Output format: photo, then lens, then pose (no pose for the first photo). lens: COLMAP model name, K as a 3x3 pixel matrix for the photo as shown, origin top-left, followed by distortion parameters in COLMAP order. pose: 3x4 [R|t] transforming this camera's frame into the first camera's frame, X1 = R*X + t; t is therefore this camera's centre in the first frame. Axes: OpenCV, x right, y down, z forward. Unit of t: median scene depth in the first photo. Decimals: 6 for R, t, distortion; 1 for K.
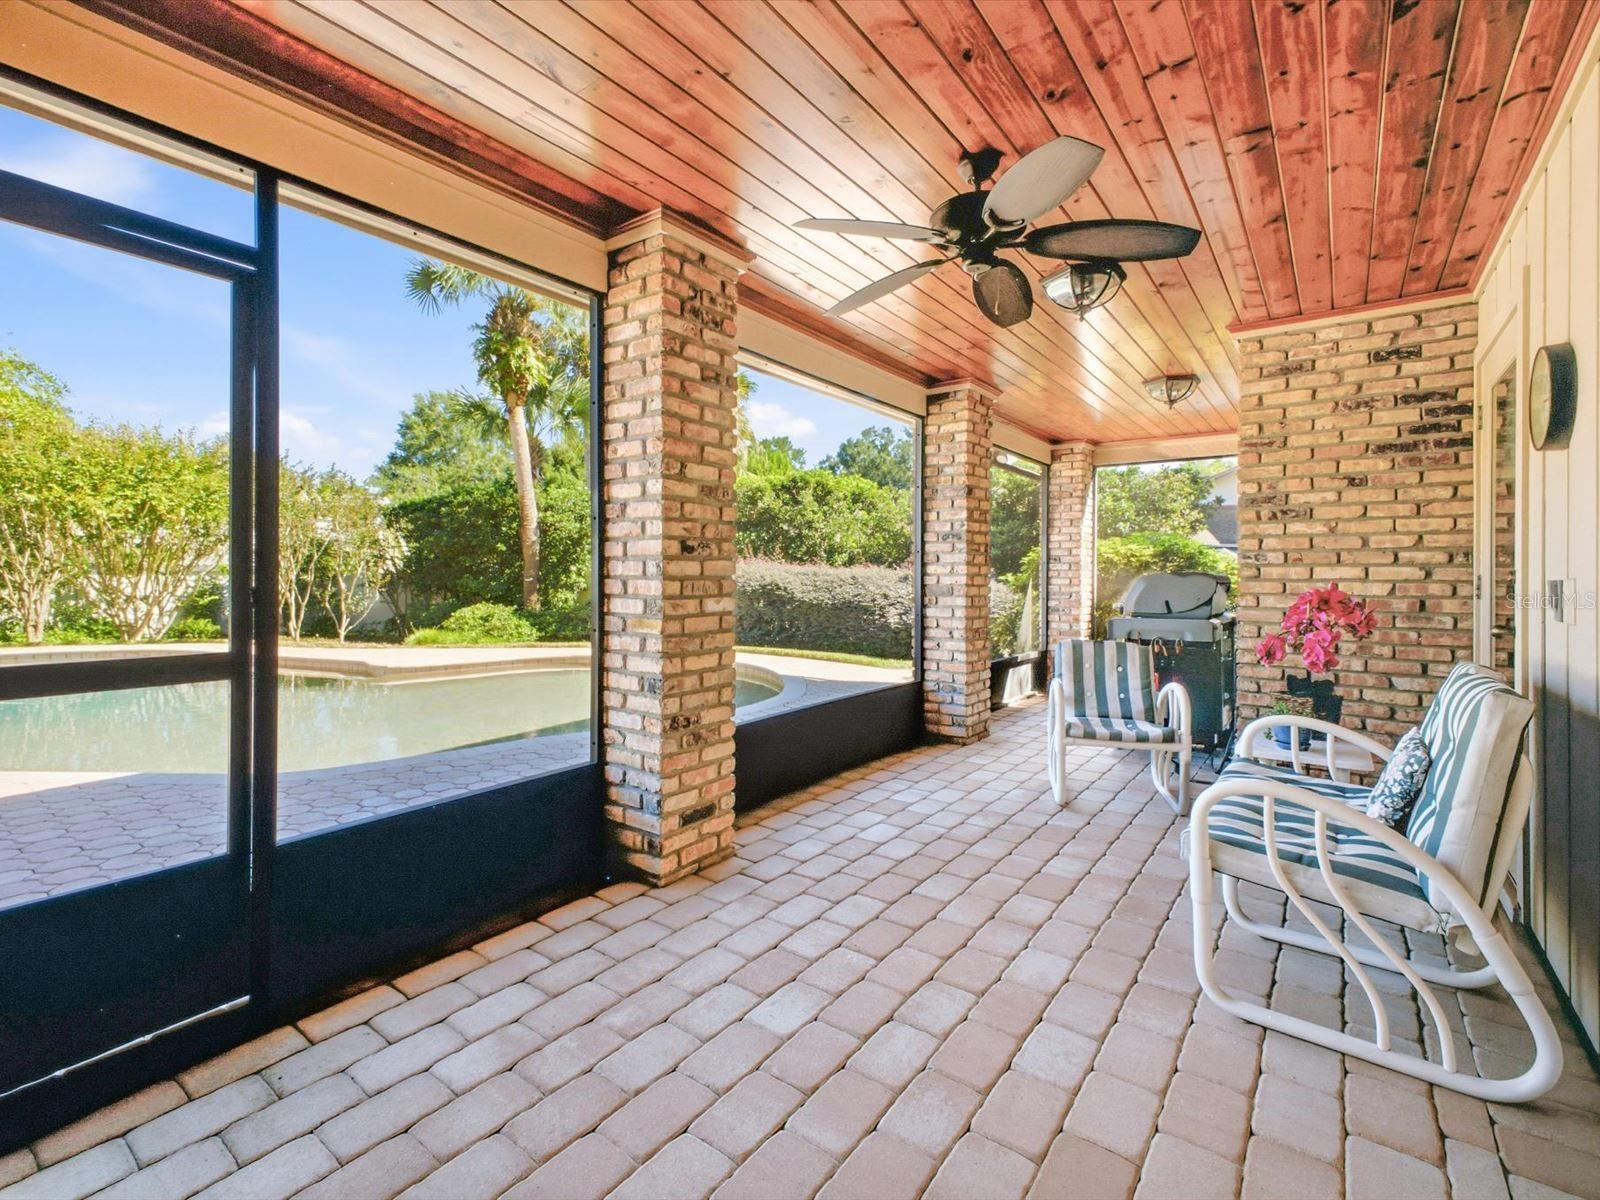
lens RADIAL K [[717.1, 0, 794.5], [0, 717.1, 573.9], [0, 0, 1]] dist [0.004017, -0.000348]
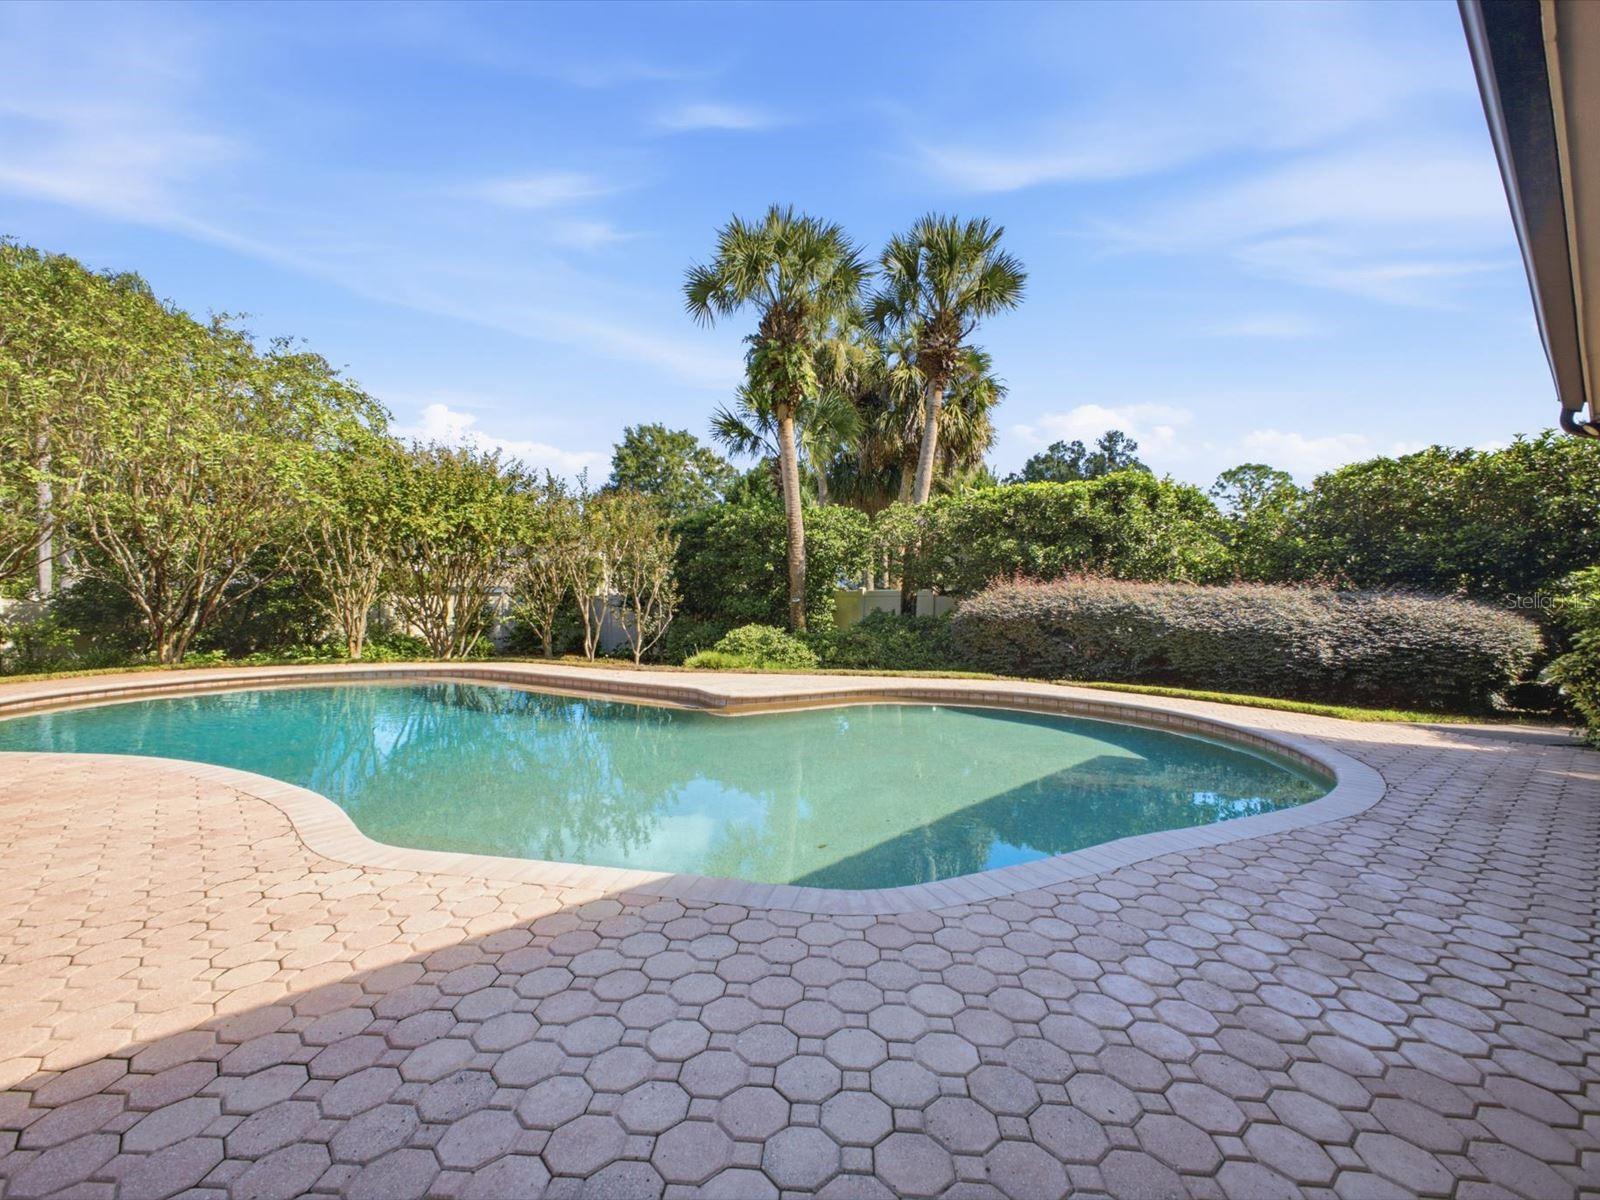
lens RADIAL K [[689.8, 0, 800.0], [0, 689.8, 600.0], [0, 0, 1]] dist [0.042411, -0.000120]
pose [[0.978744, 0.003242, -0.205062, -0.258437], [-0.001904, 0.999976, 0.006719, 0.001879], [0.205079, -0.006186, 0.978726, 0.145542]]
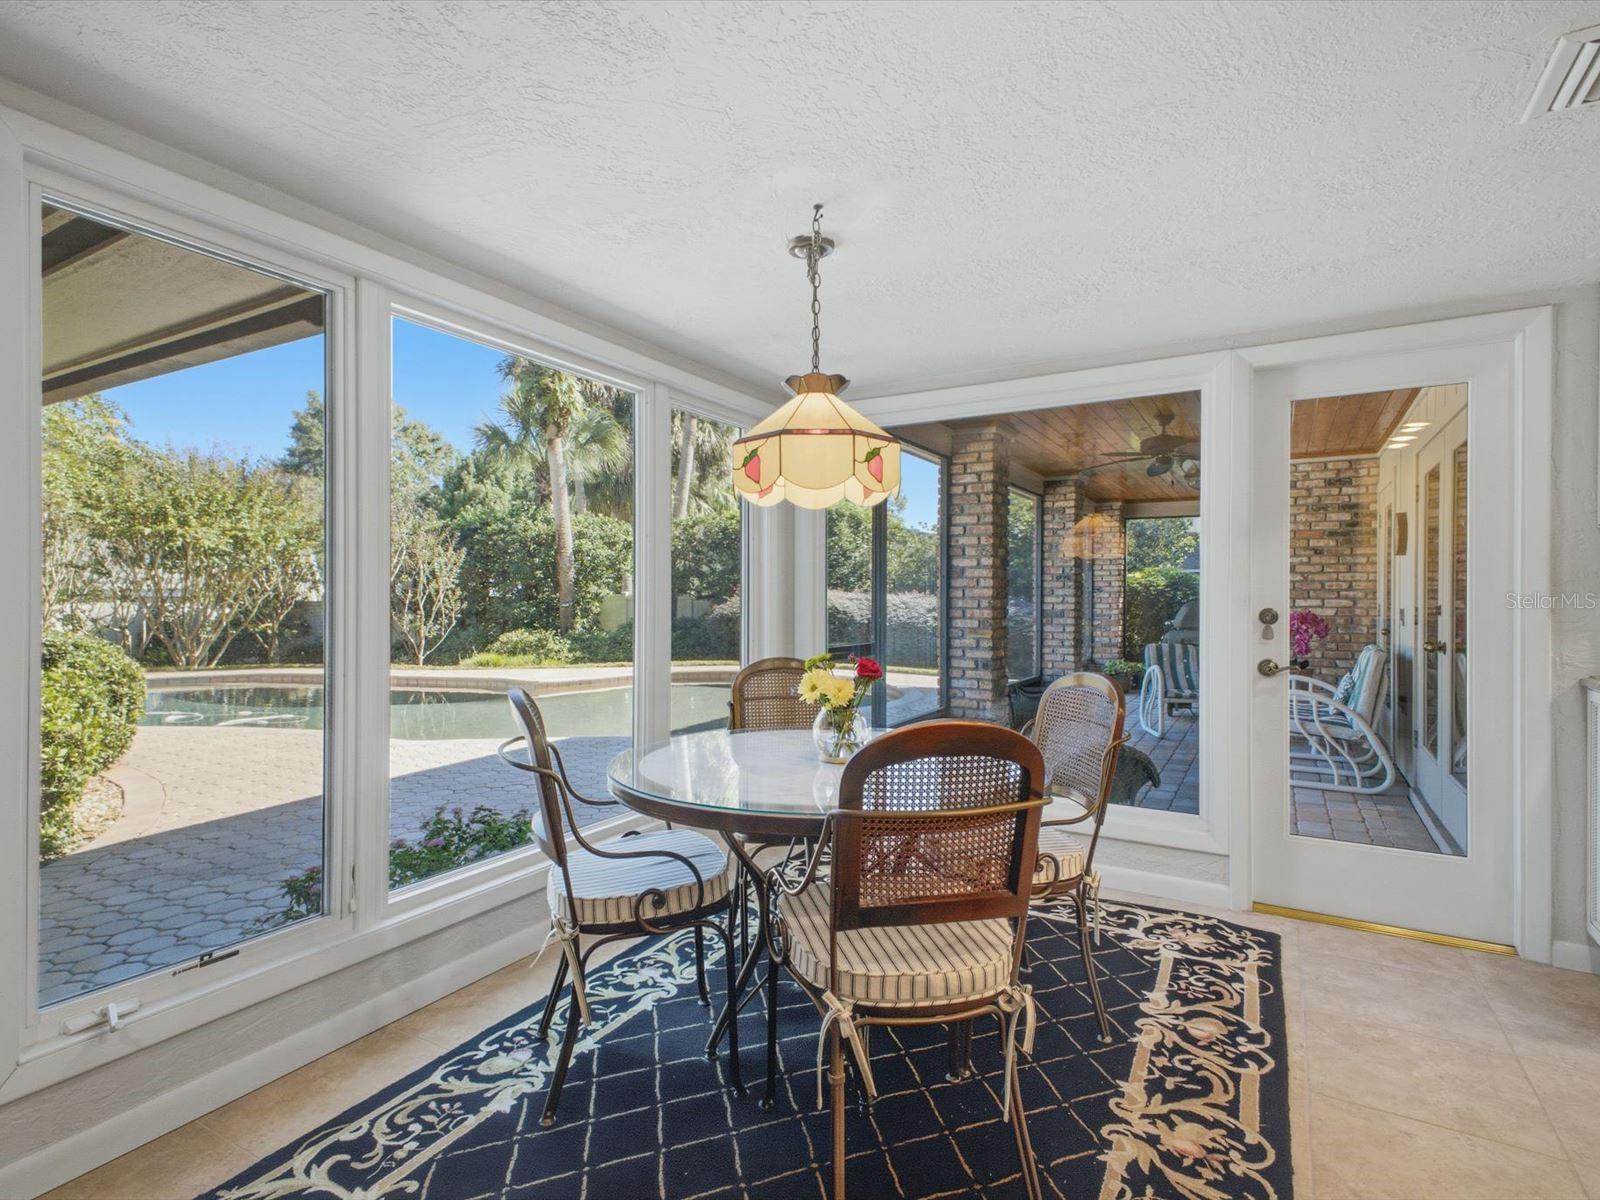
lens RADIAL K [[815.6, 0, 800.0], [0, 815.6, 600.0], [0, 0, 1]] dist [0.018154, 0.000201]
pose [[0.992481, -0.004350, 0.122318, -0.262428], [0.003513, 0.999969, 0.007064, -0.009513], [-0.122345, -0.006581, 0.992466, -0.305495]]
